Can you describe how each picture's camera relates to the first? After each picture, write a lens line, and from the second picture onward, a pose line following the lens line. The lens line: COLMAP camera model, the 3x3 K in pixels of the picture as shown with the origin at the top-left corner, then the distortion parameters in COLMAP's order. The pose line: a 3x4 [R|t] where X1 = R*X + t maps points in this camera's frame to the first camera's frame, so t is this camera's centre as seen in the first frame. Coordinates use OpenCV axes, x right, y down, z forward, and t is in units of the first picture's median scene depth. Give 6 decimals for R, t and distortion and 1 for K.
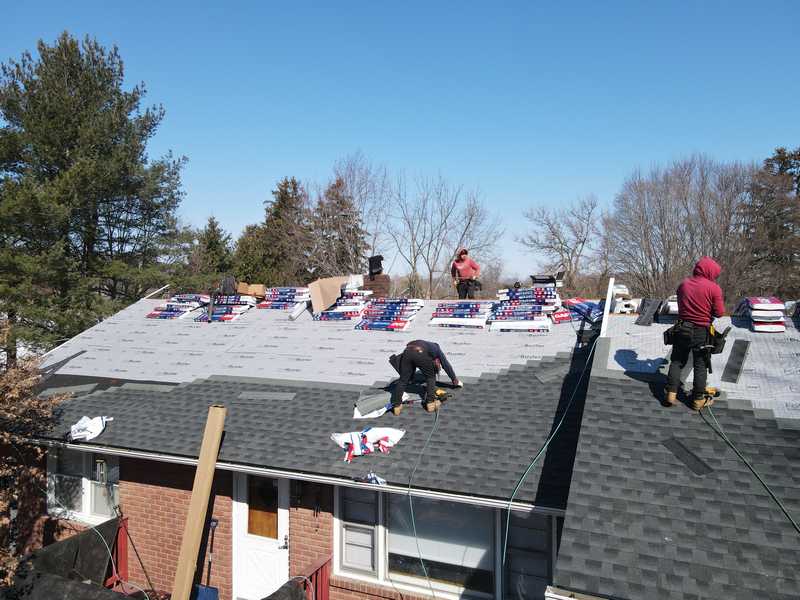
lens RADIAL K [[588.2, 0, 400.0], [0, 588.2, 300.0], [0, 0, 1]] dist [-0.008109, 0.050745]
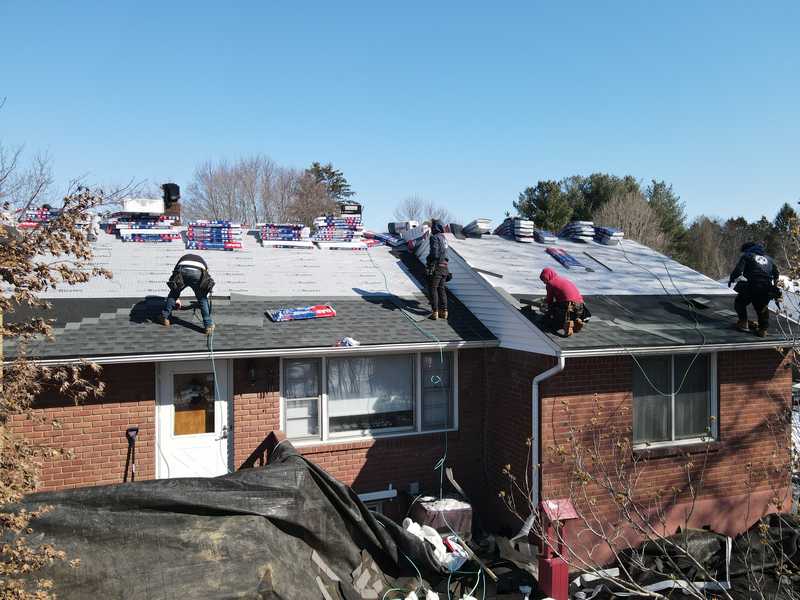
lens RADIAL K [[588.2, 0, 400.0], [0, 588.2, 300.0], [0, 0, 1]] dist [-0.008109, 0.050745]
pose [[0.720383, -0.010420, 0.693498, -0.613529], [0.006986, 0.999945, 0.007768, 0.156769], [-0.693541, -0.000751, 0.720417, 0.042446]]
